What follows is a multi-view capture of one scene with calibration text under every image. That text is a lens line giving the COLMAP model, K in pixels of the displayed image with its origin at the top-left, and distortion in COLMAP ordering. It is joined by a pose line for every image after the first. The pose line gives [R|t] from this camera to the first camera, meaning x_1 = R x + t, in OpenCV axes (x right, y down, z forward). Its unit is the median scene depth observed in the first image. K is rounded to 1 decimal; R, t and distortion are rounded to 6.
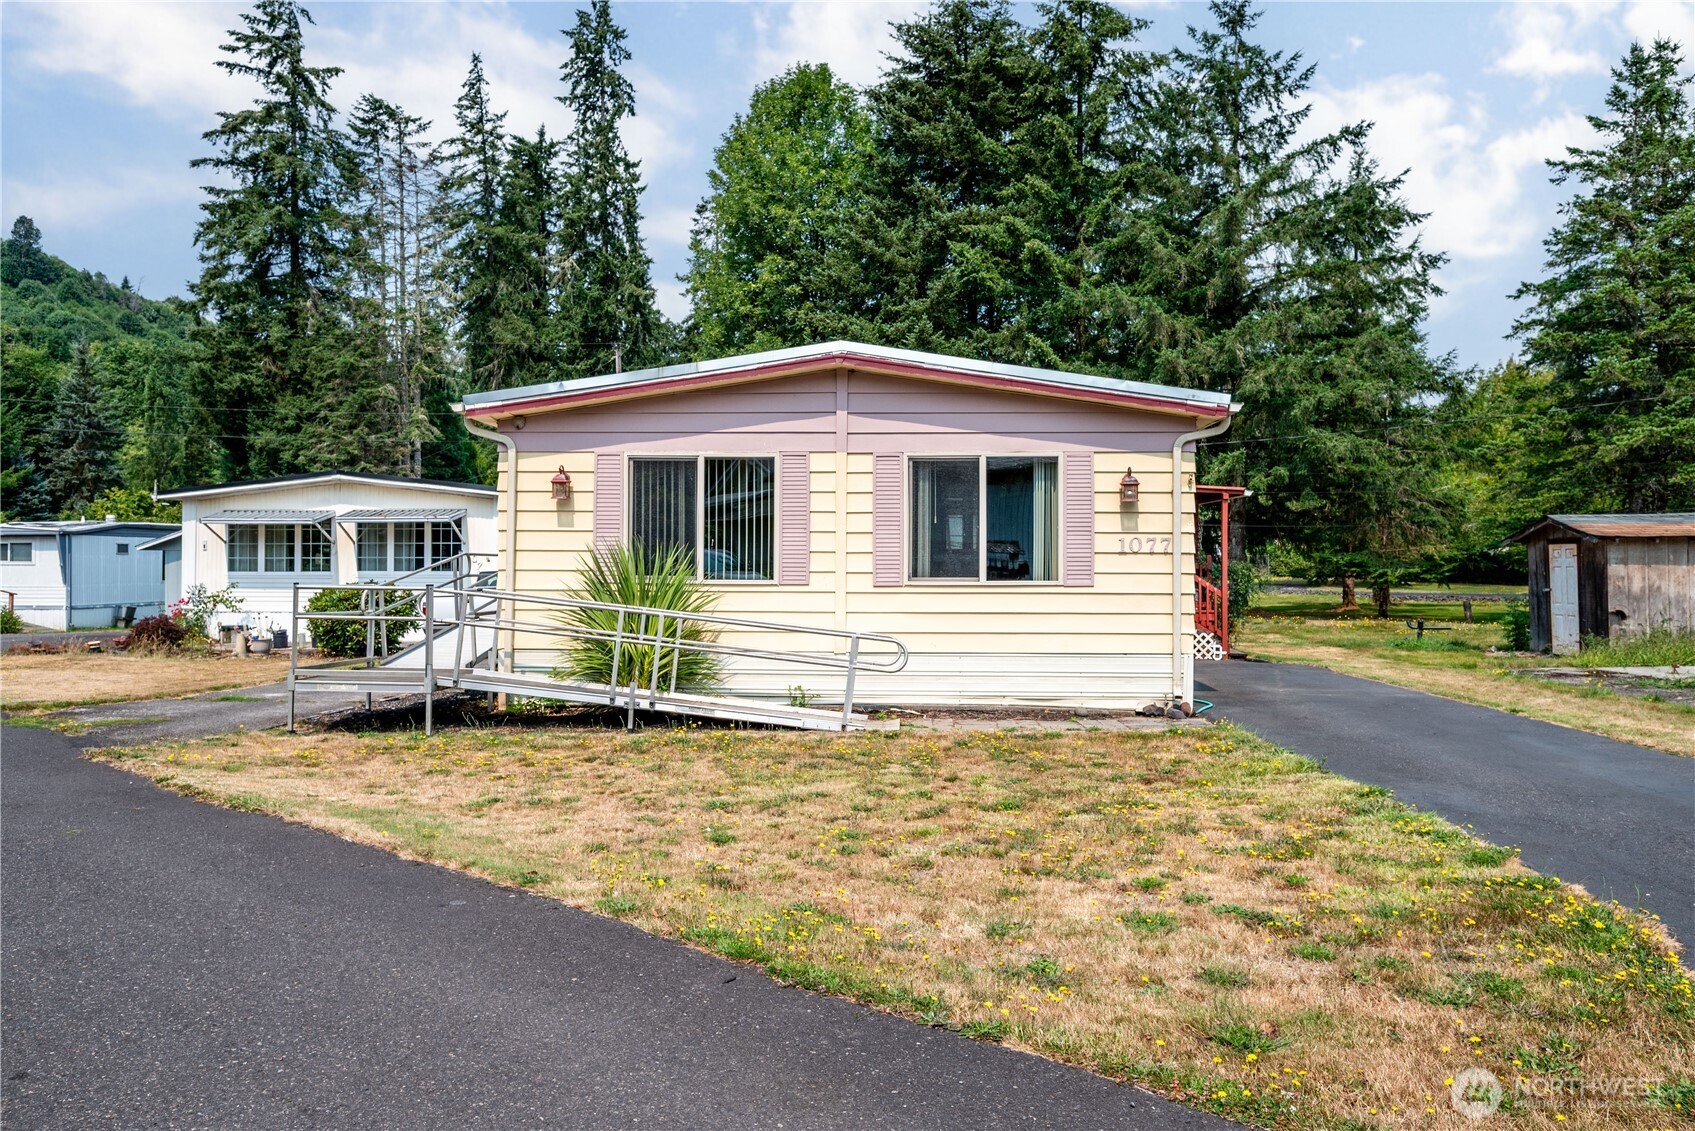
lens RADIAL K [[1190.8, 0, 847.5], [0, 1190.8, 565.5], [0, 0, 1]] dist [0.002658, 0.000014]
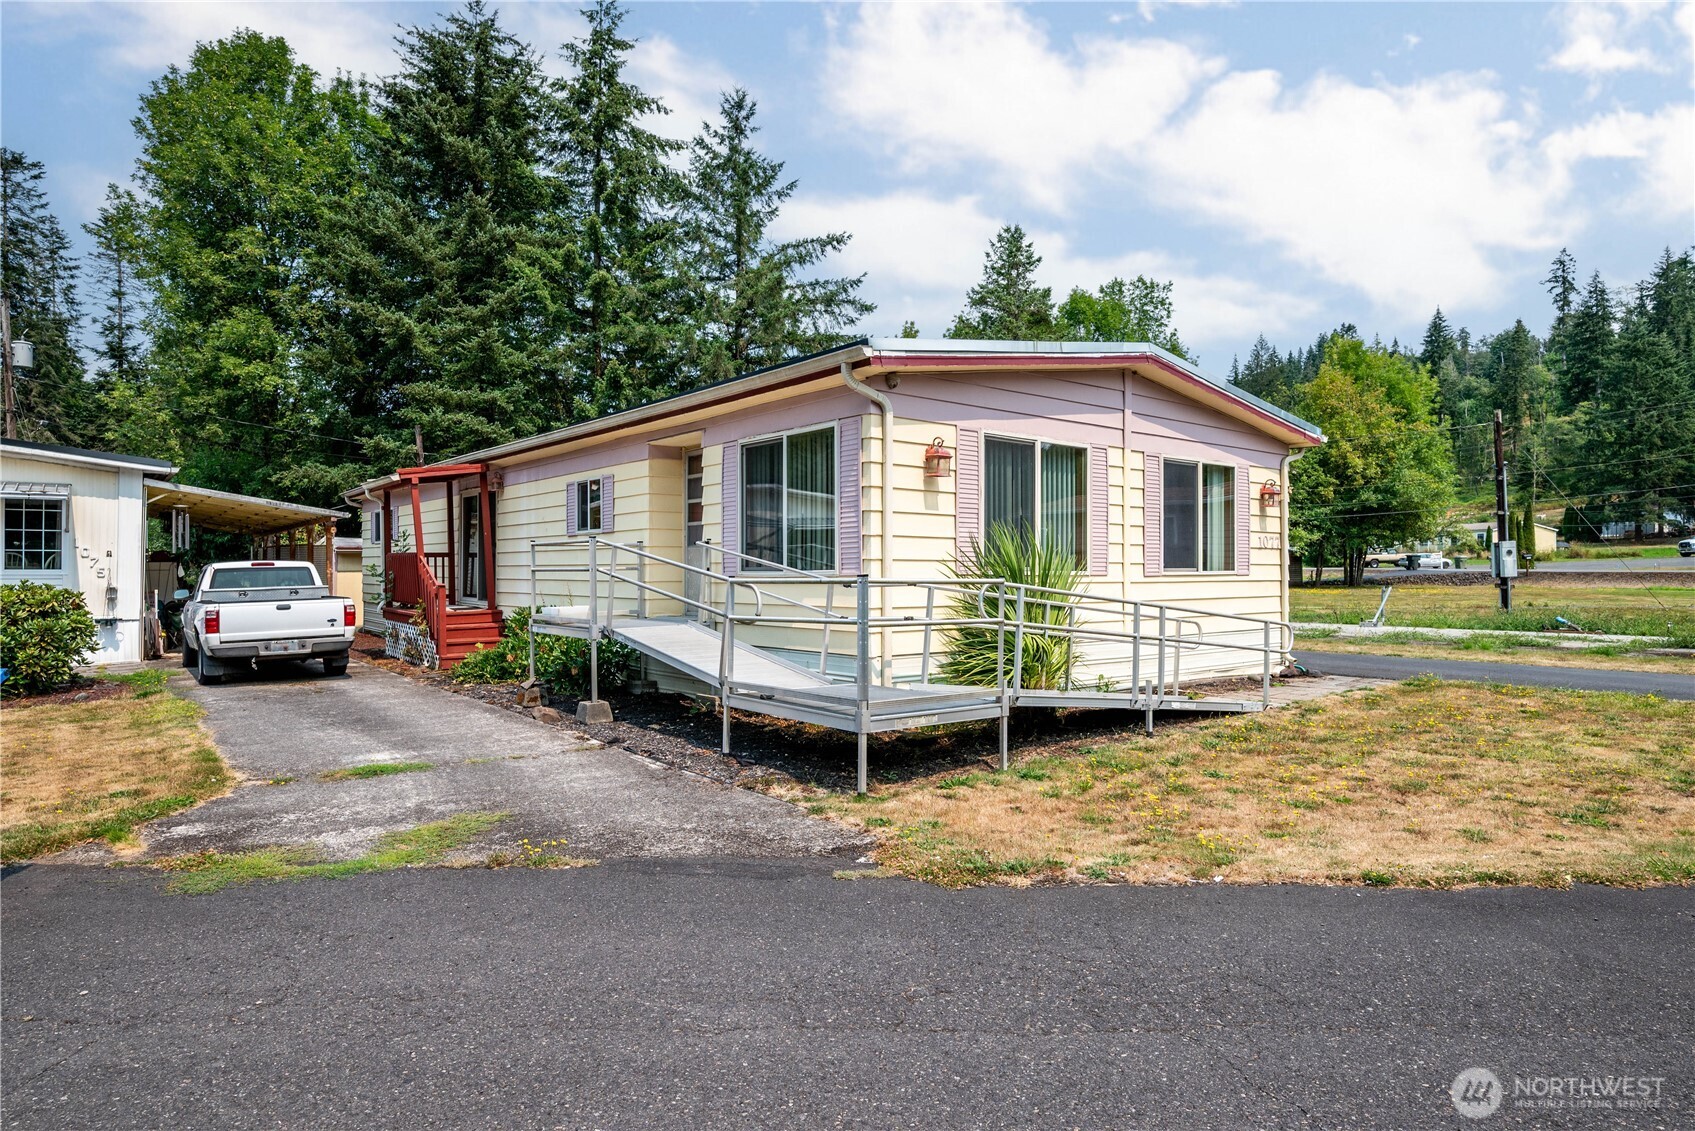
lens RADIAL K [[956.2, 0, 847.5], [0, 956.2, 565.5], [0, 0, 1]] dist [-0.001625, -0.001646]
pose [[0.771554, 0.007591, 0.636119, -0.727505], [-0.006937, 0.999970, -0.003519, 0.012382], [-0.636126, -0.001698, 0.771583, 0.503331]]
